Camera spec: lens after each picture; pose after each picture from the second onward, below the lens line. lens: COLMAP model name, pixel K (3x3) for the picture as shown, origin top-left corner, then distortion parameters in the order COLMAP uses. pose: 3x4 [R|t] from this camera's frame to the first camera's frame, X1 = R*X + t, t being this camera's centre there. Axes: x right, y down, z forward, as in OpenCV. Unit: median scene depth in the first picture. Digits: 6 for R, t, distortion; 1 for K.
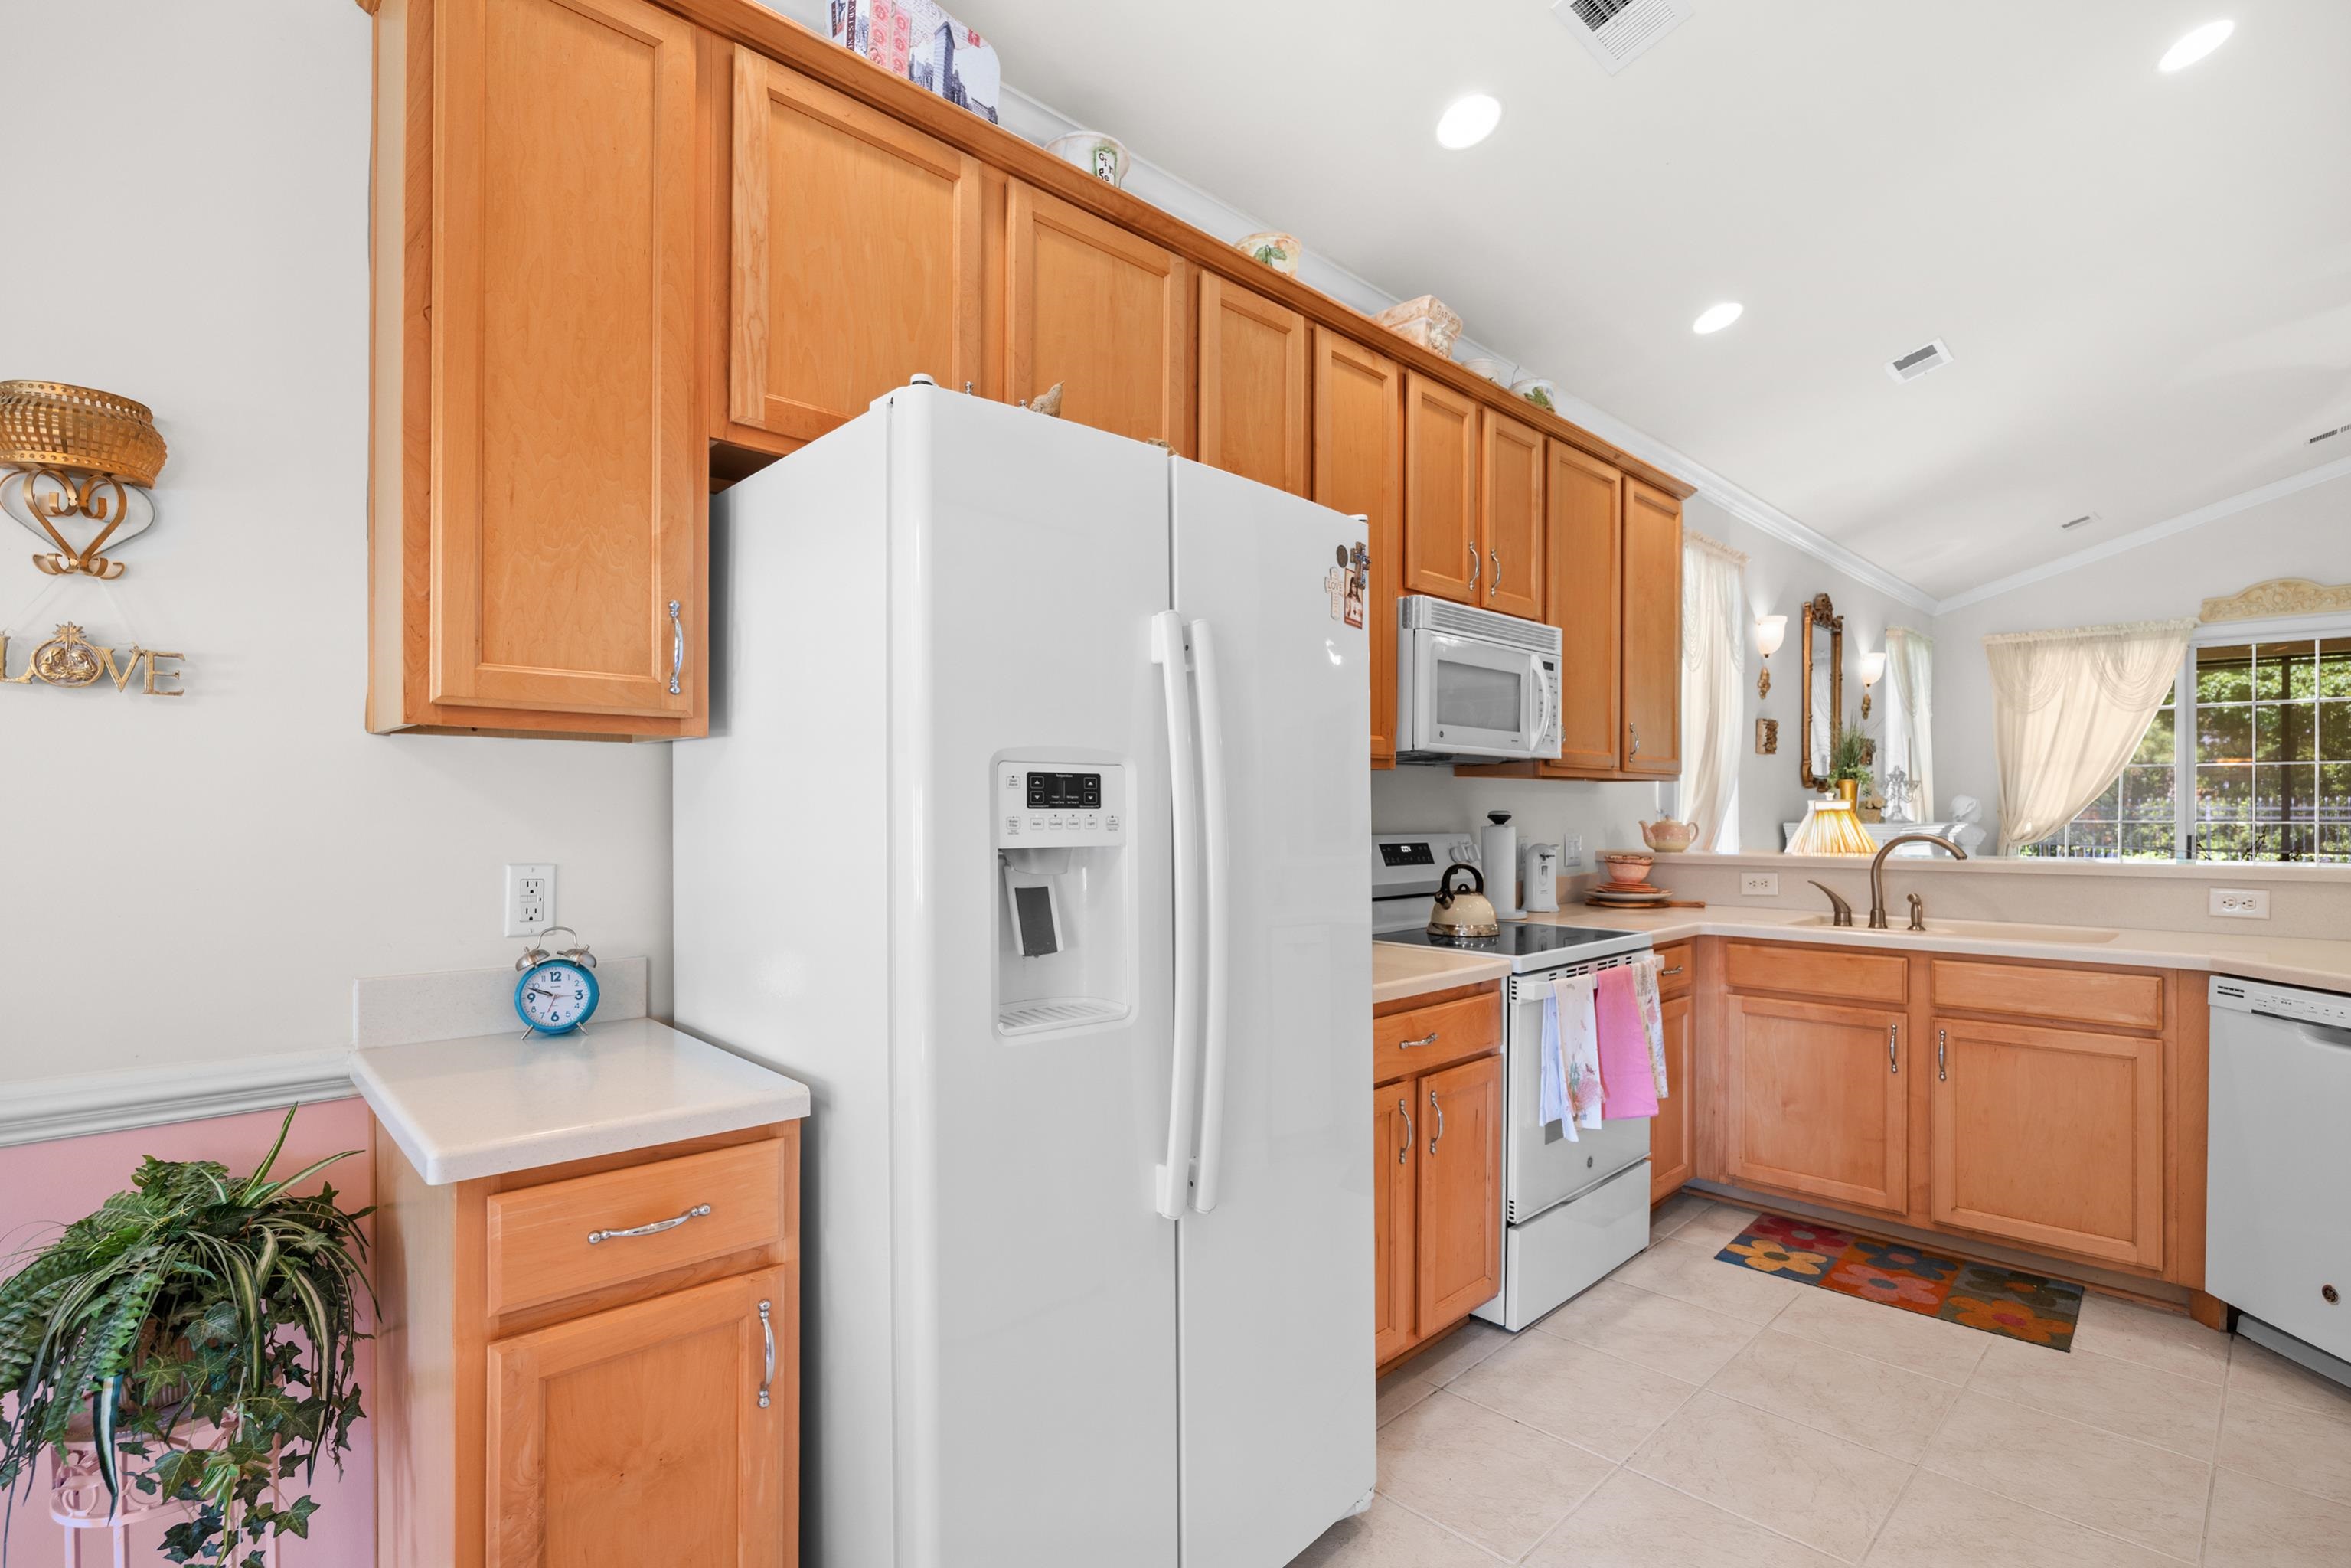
lens RADIAL K [[1090.2, 0, 1174.0], [0, 1090.2, 807.6], [0, 0, 1]] dist [-0.013679, 0.000314]
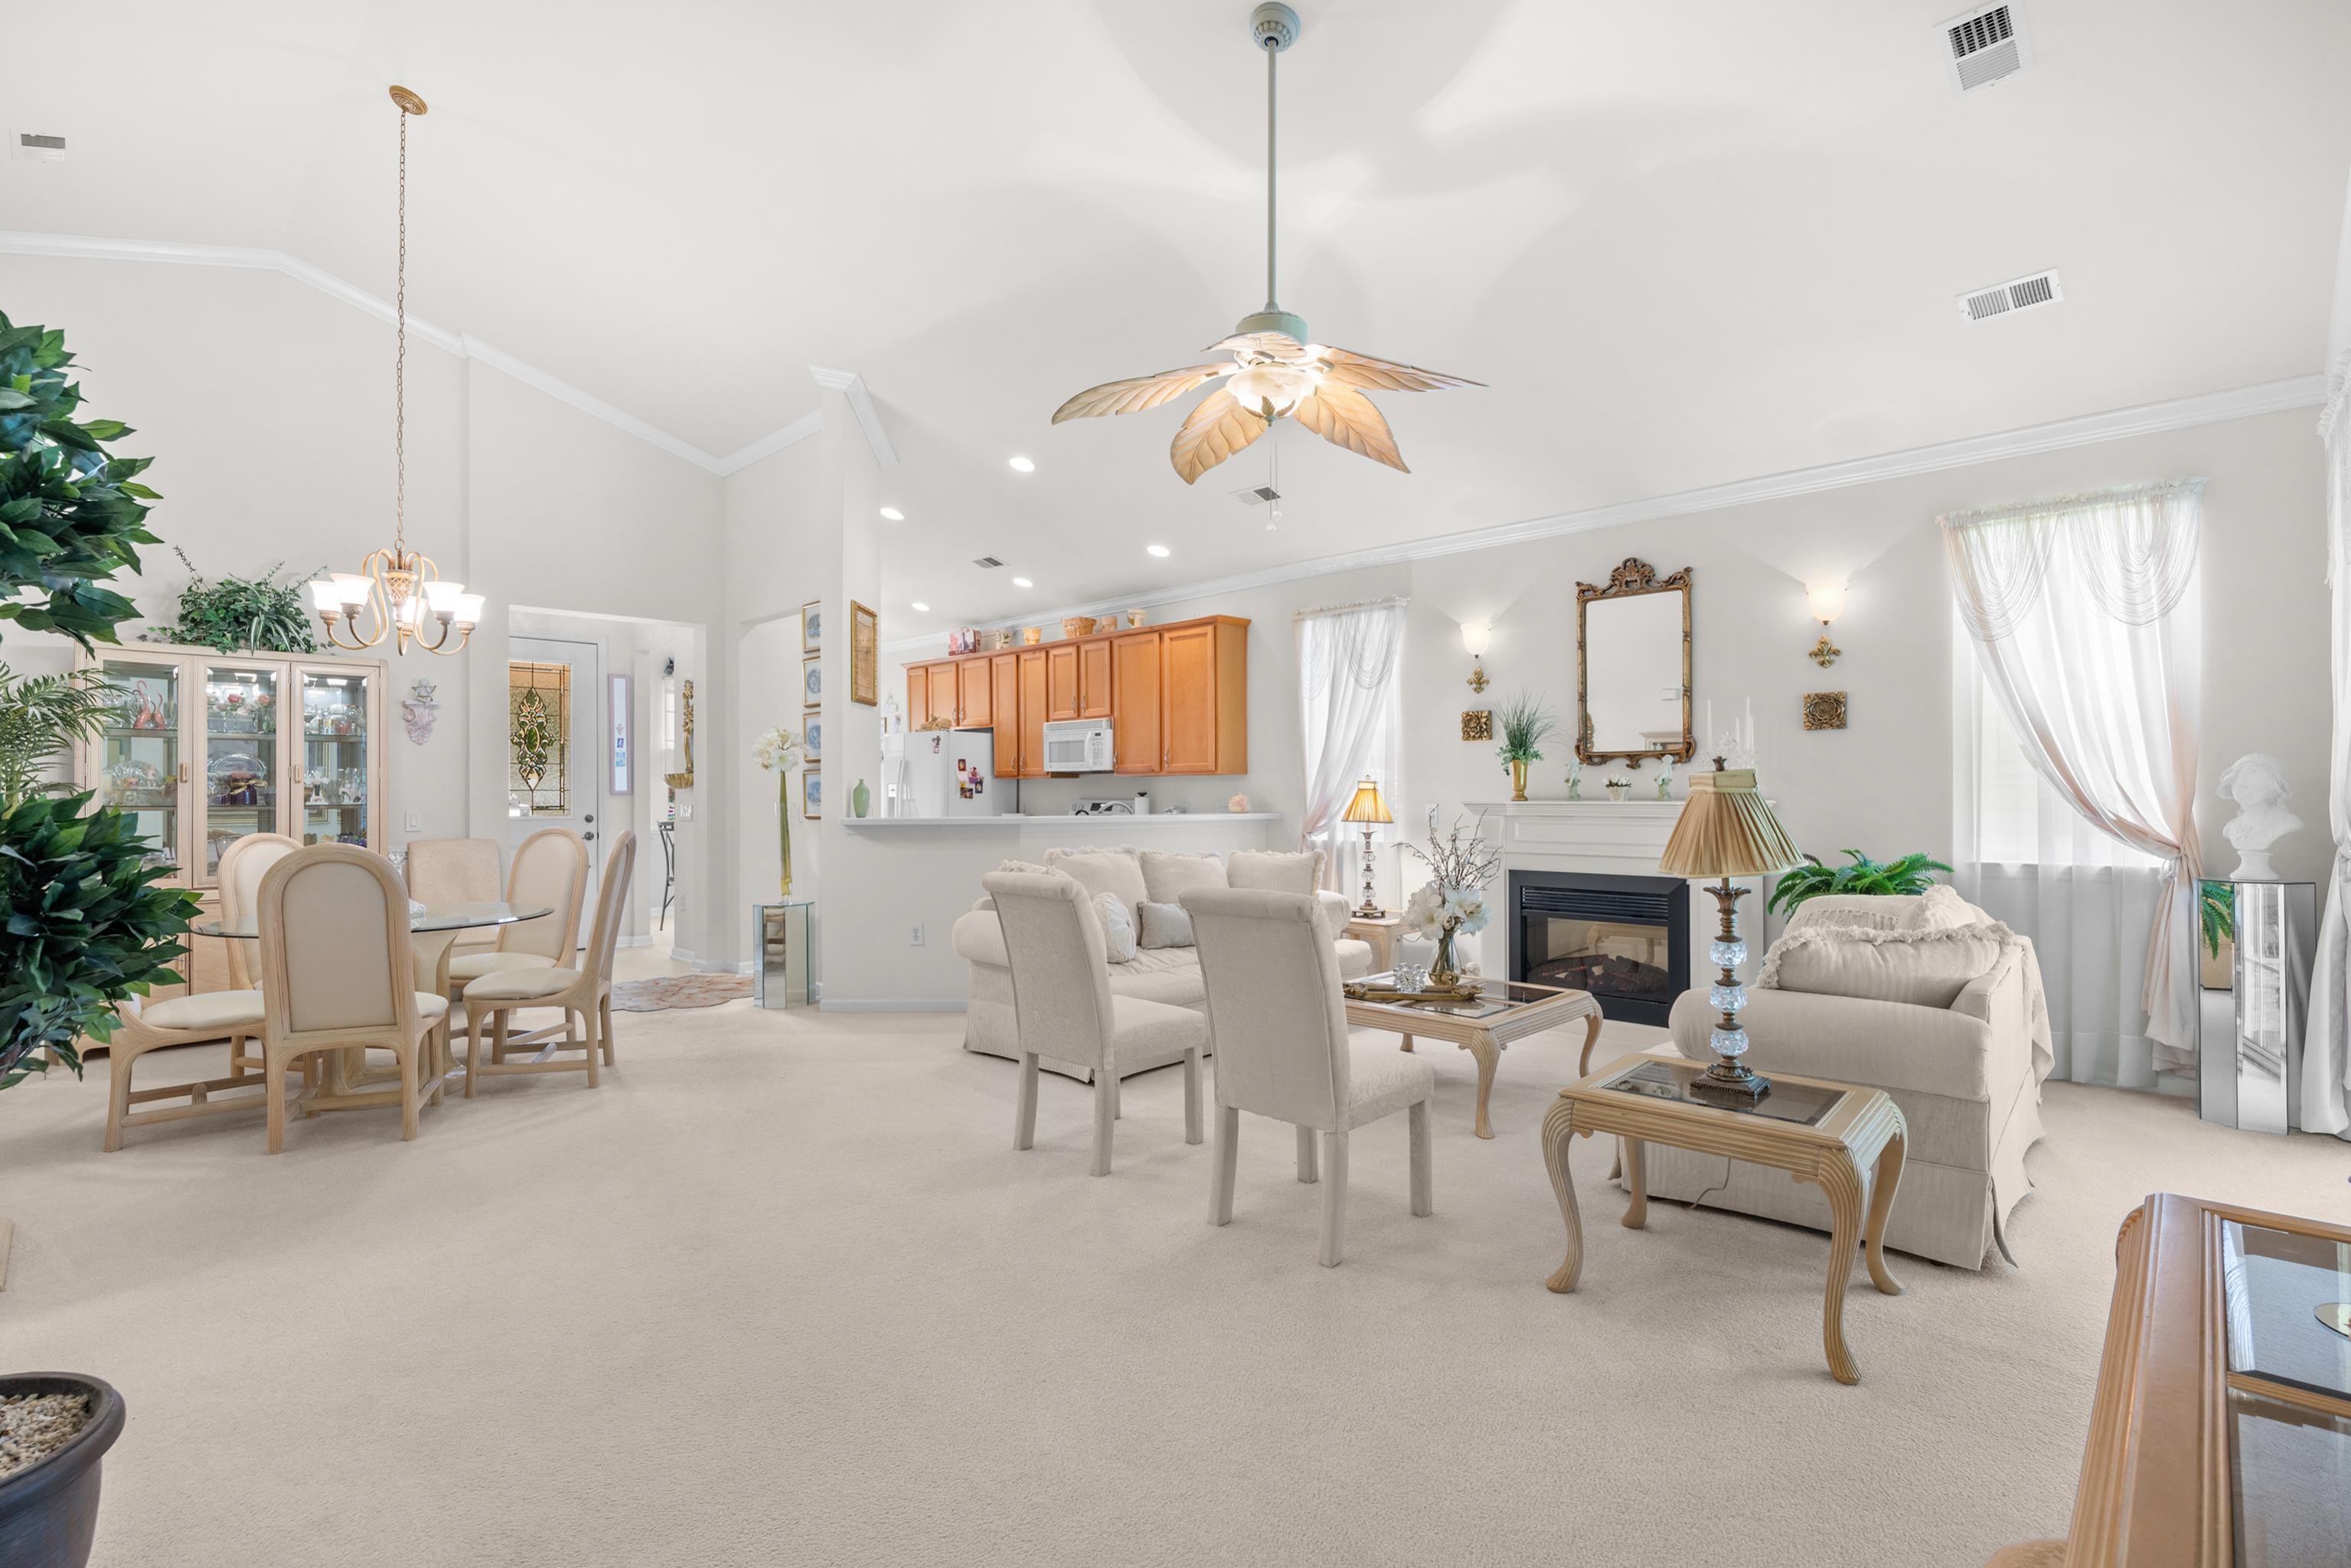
lens RADIAL K [[1081.8, 0, 1175.5], [0, 1081.8, 784.0], [0, 0, 1]] dist [-0.020473, -0.000066]
pose [[0.038838, -0.009161, -0.999204, 3.060158], [0.004615, 0.999949, -0.008989, 0.011662], [0.999235, -0.004263, 0.038878, 1.141710]]
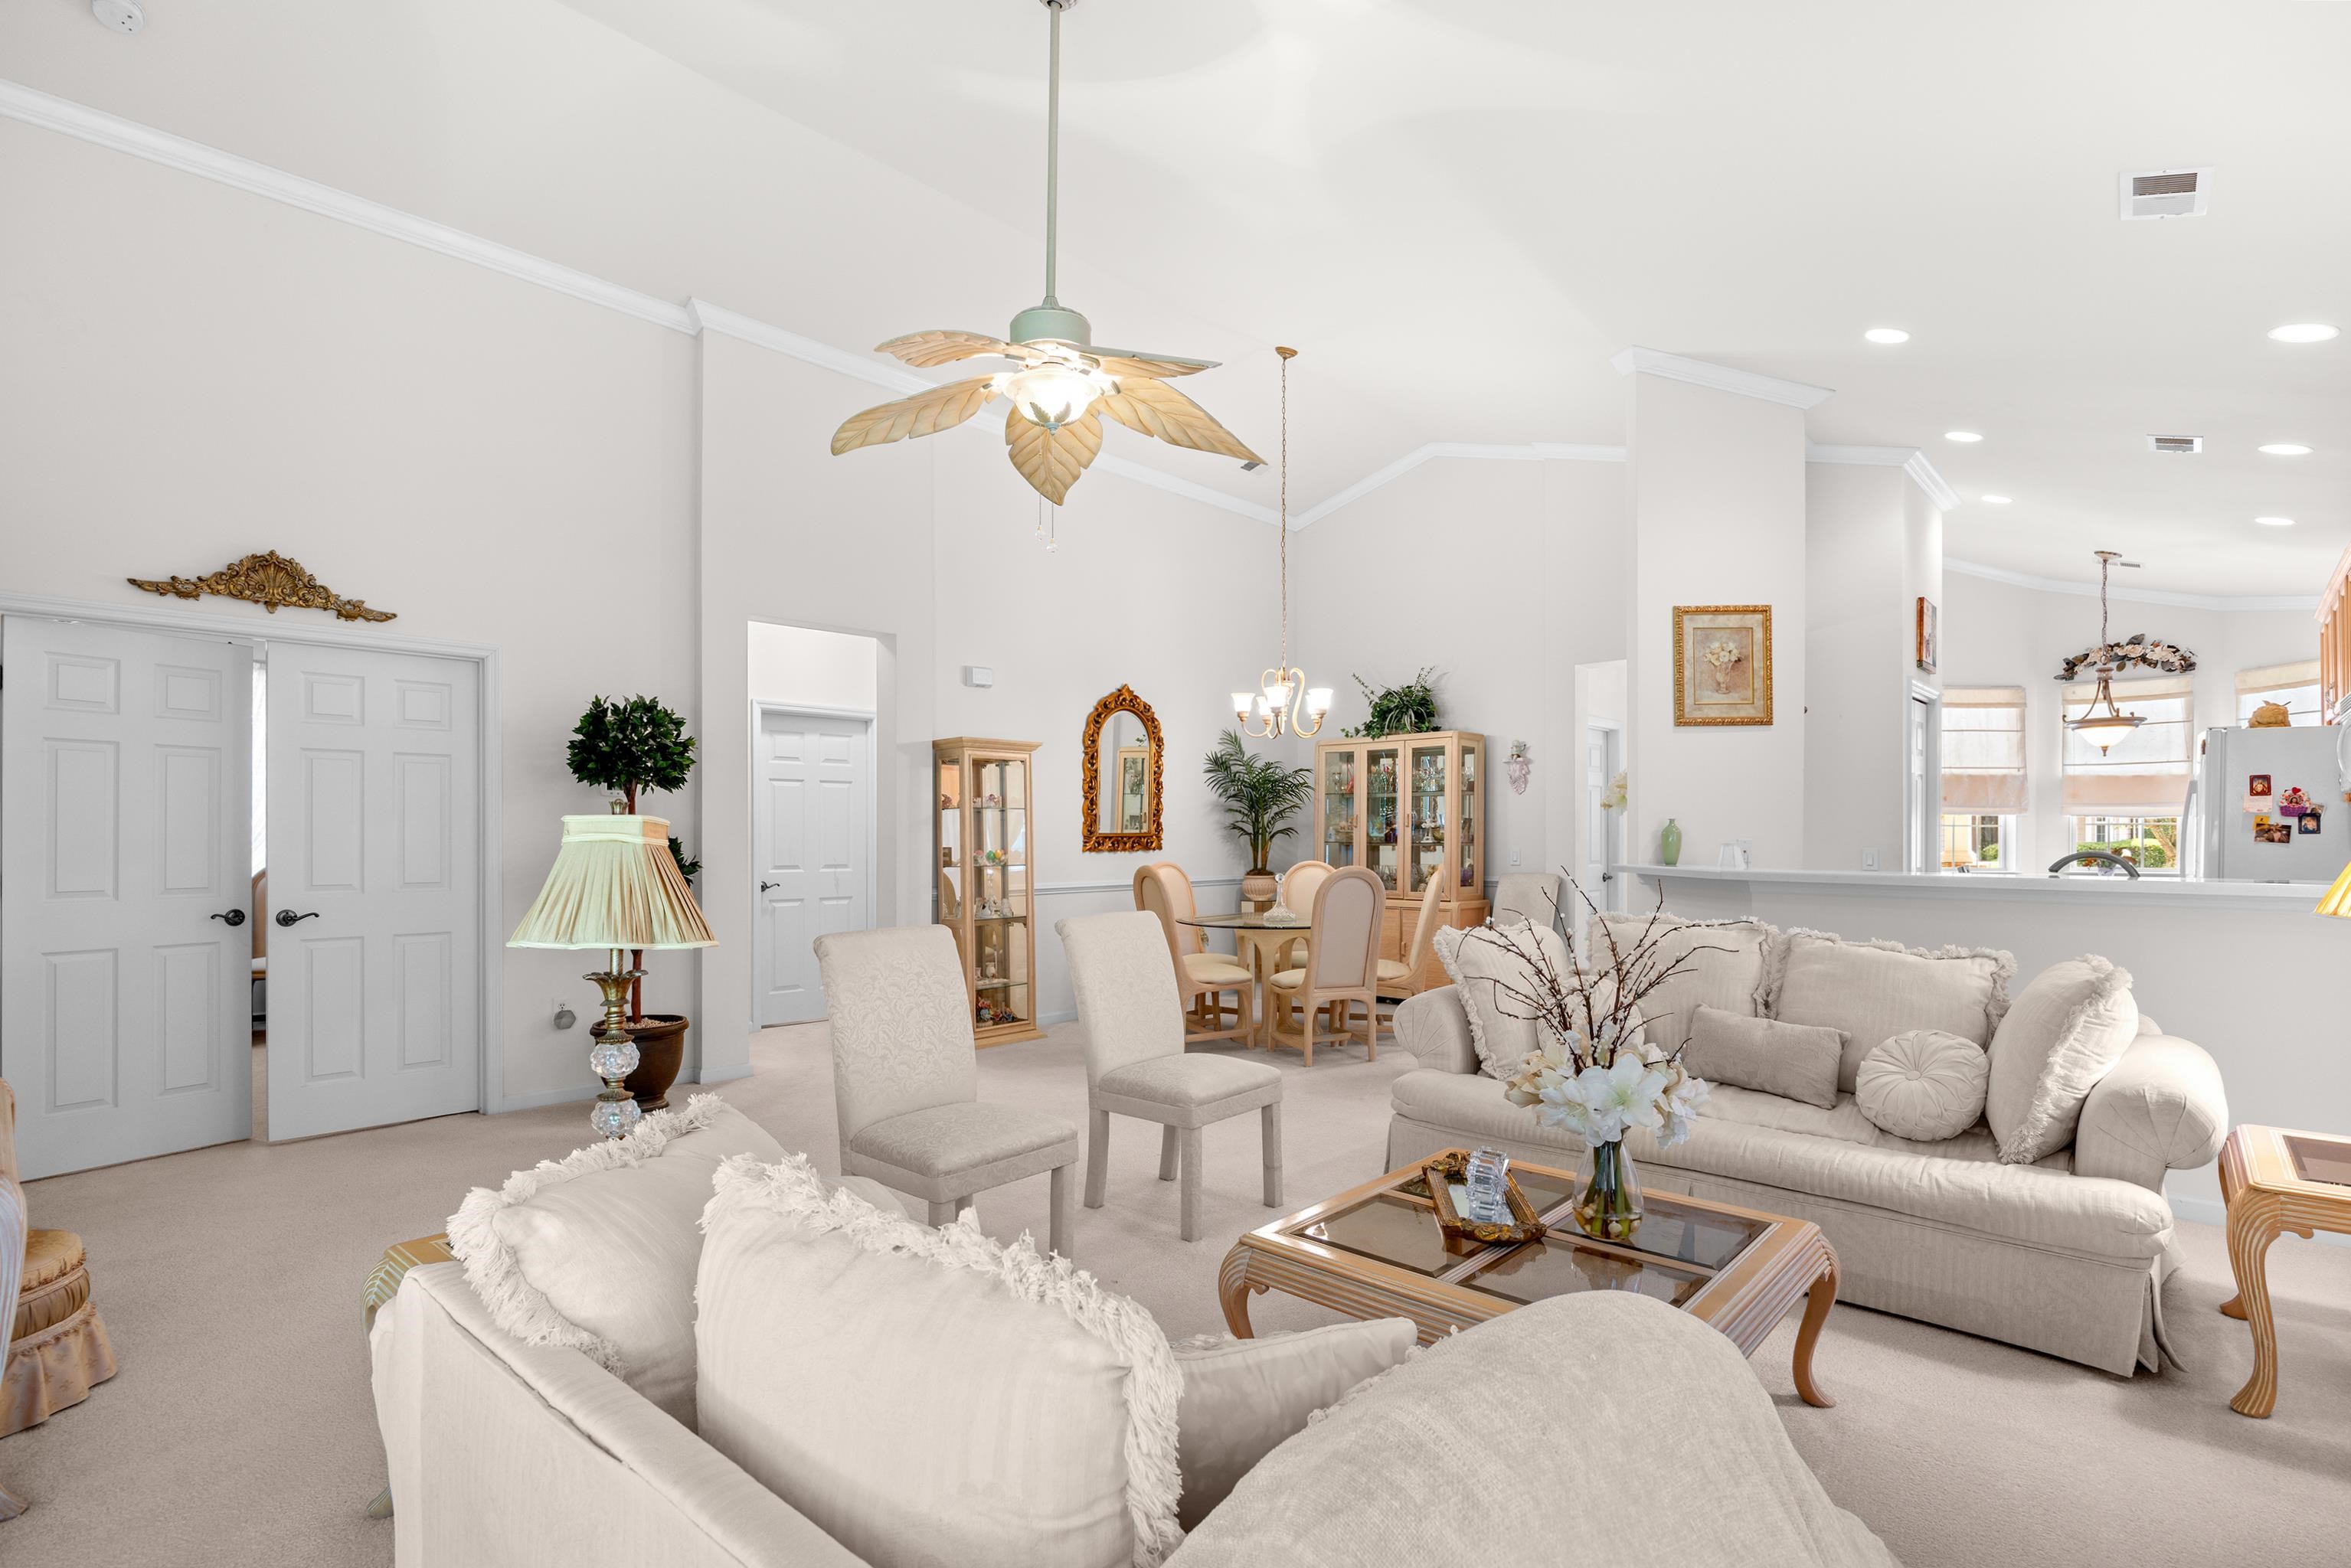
lens RADIAL K [[1122.3, 0, 1178.3], [0, 1122.3, 848.6], [0, 0, 1]] dist [-0.013380, 0.000879]
pose [[-0.998386, 0.003459, -0.056685, 1.892655], [0.002867, 0.999940, 0.010534, 0.007341], [0.056719, 0.010354, -0.998337, 2.339420]]
